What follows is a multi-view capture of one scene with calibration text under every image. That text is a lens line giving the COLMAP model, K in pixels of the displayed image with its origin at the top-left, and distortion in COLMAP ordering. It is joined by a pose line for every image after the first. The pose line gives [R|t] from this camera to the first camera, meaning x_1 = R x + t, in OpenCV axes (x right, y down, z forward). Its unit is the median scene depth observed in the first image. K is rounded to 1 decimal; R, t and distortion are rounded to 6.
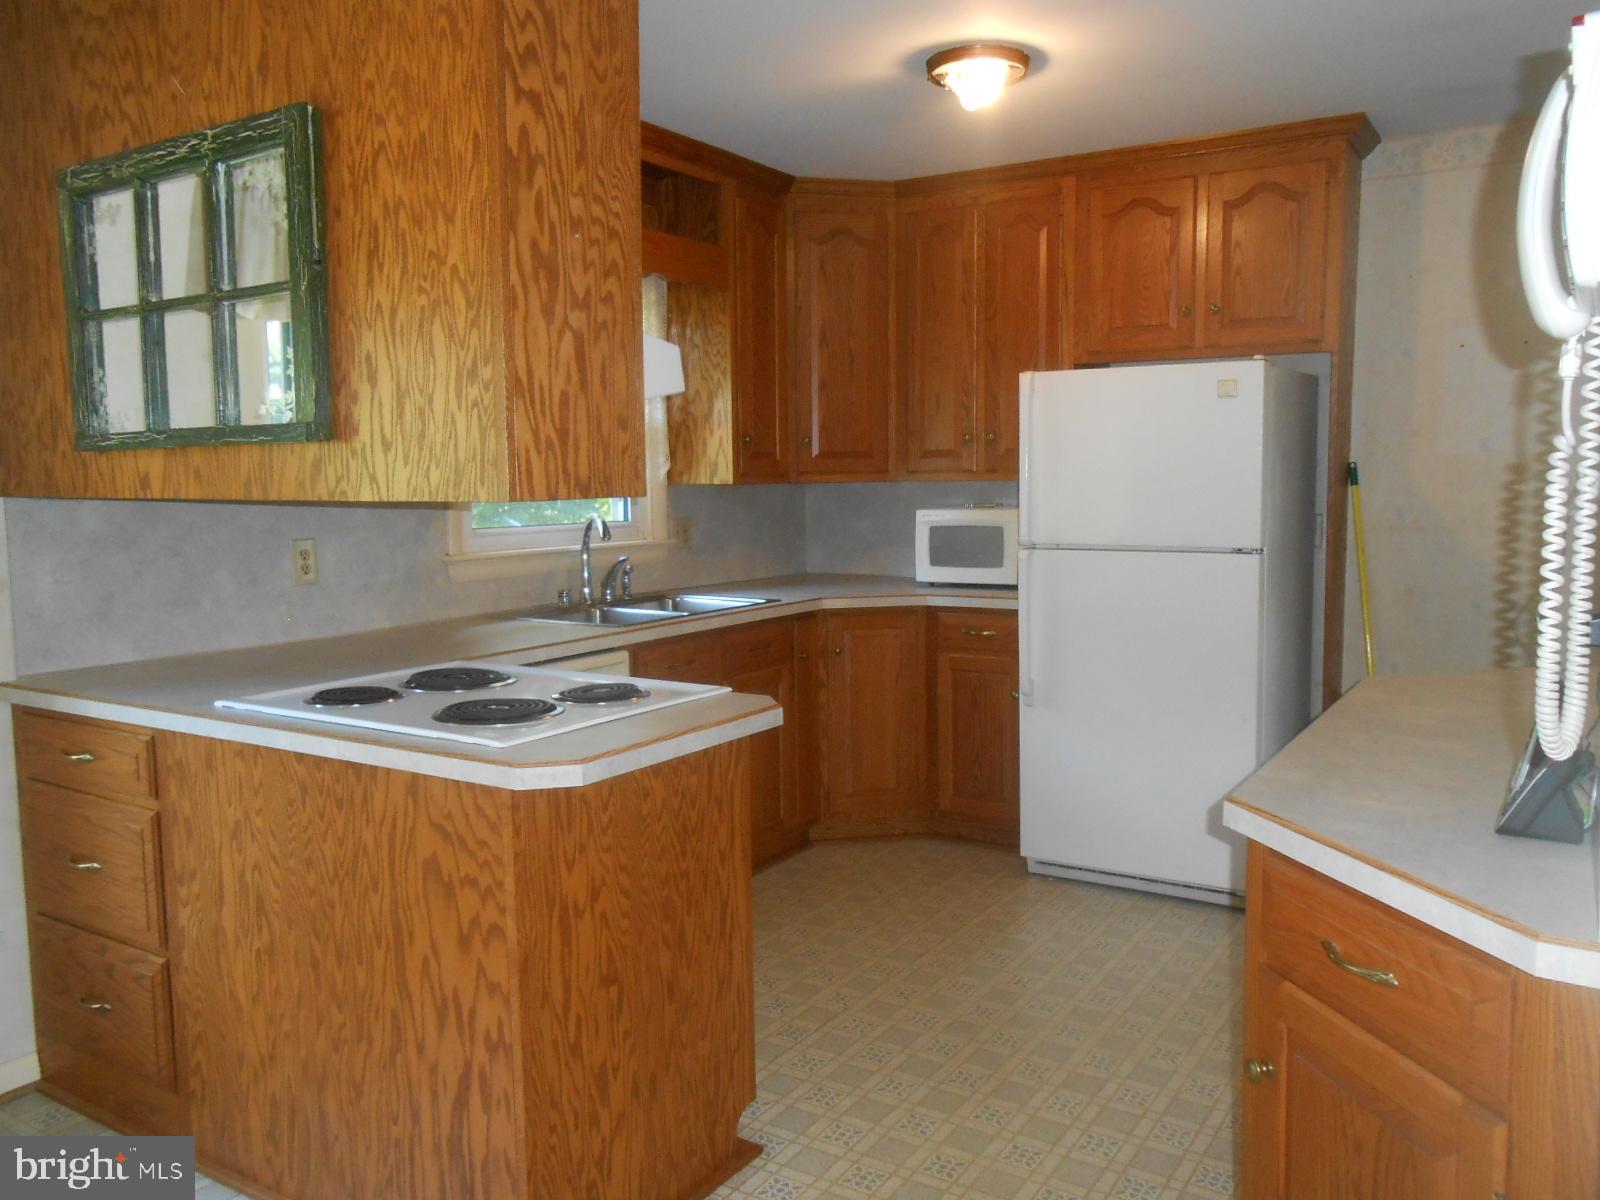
lens RADIAL K [[1241.2, 0, 827.0], [0, 1241.2, 599.6], [0, 0, 1]] dist [-0.036108, 0.038828]
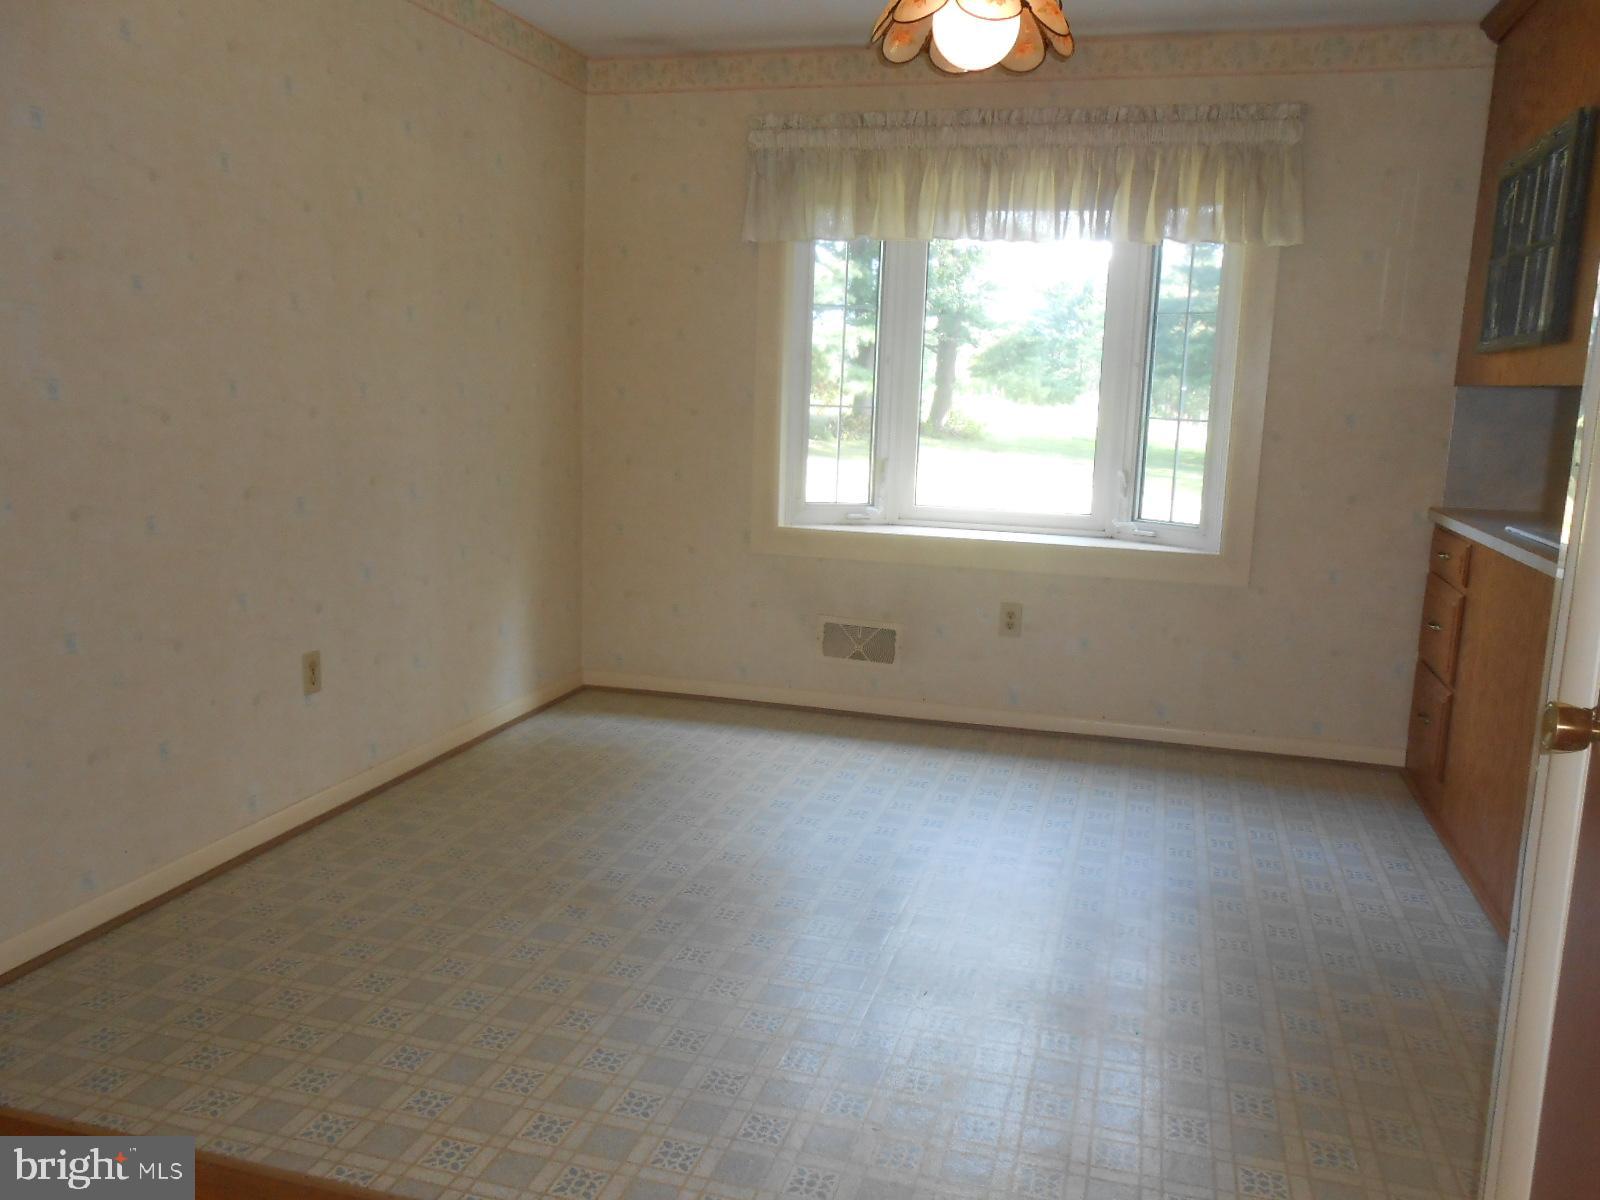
lens RADIAL K [[1241.2, 0, 827.0], [0, 1241.2, 599.6], [0, 0, 1]] dist [-0.036108, 0.038828]
pose [[0.269242, 0.190275, -0.944089, 0.739207], [-0.130576, 0.978449, 0.159962, 0.040679], [0.954180, 0.080207, 0.288285, -0.197432]]
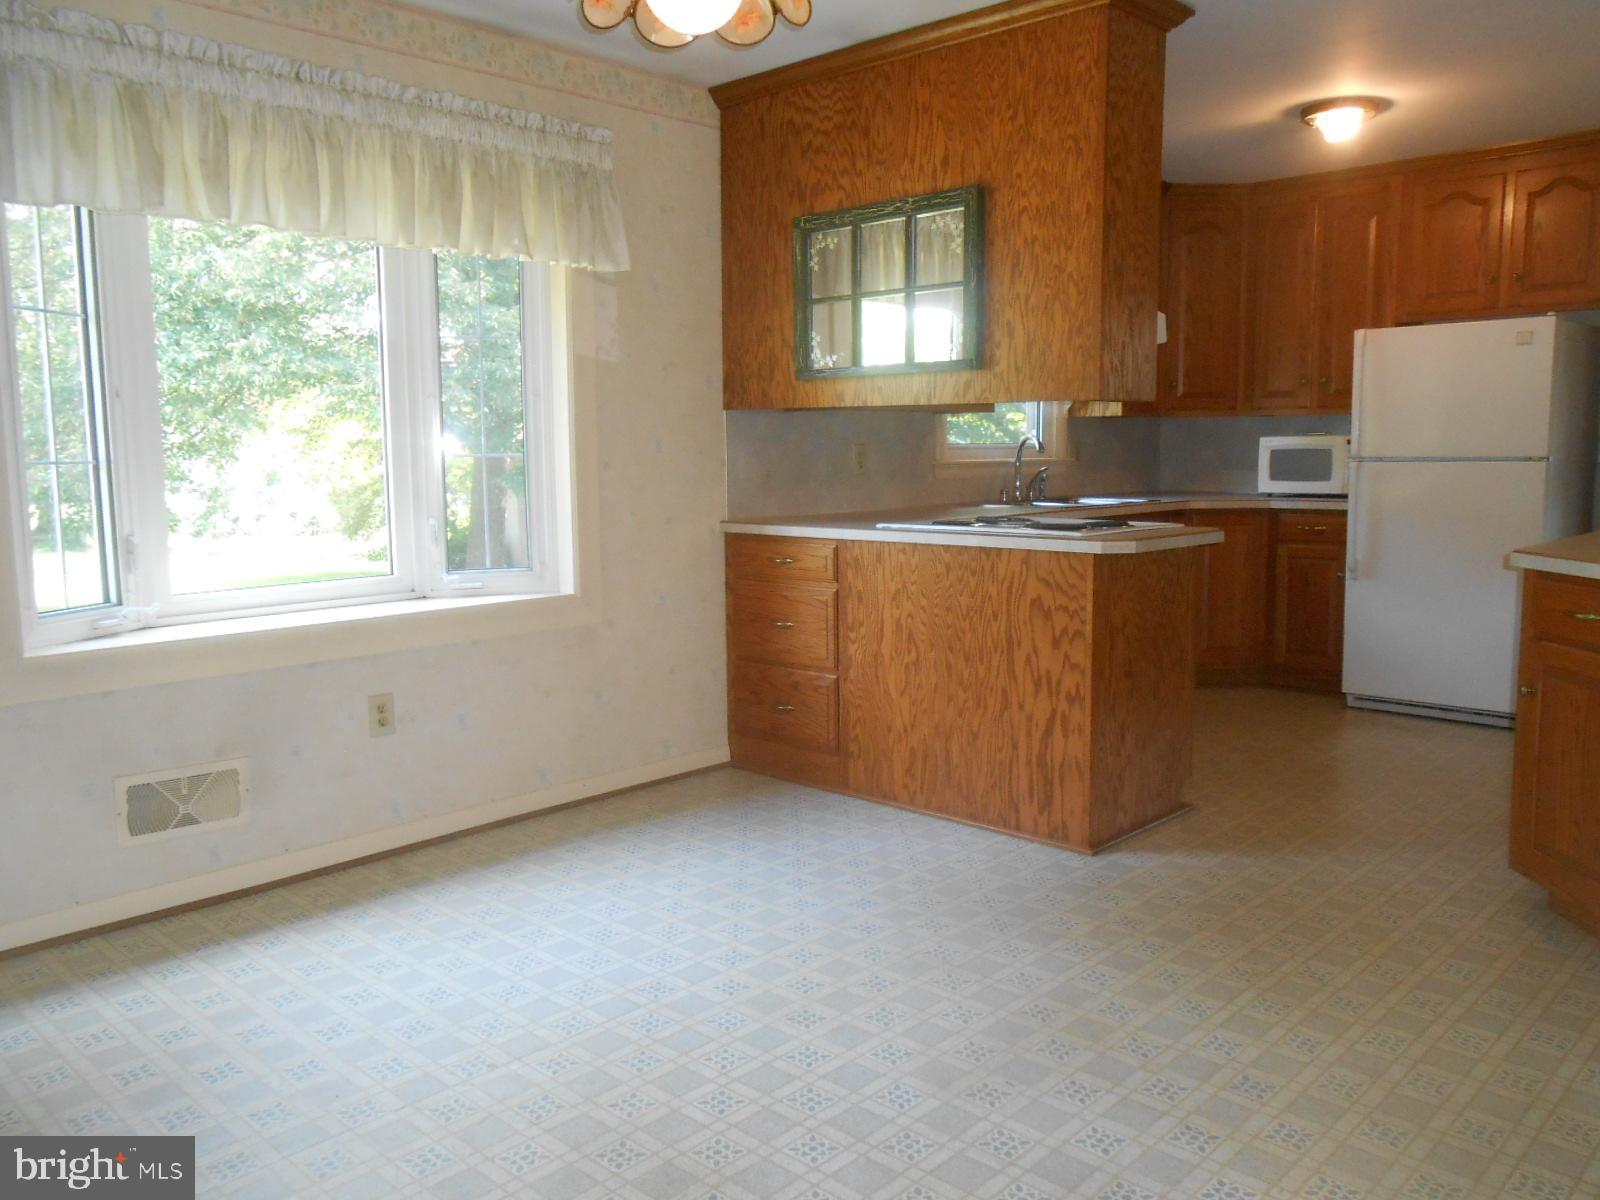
lens RADIAL K [[1242.3, 0, 798.5], [0, 1242.3, 593.6], [0, 0, 1]] dist [-0.040797, 0.042049]
pose [[0.975962, 0.029755, -0.215901, -0.242623], [-0.025033, 0.999385, 0.024573, 0.150809], [0.216499, -0.018577, 0.976106, -0.782231]]
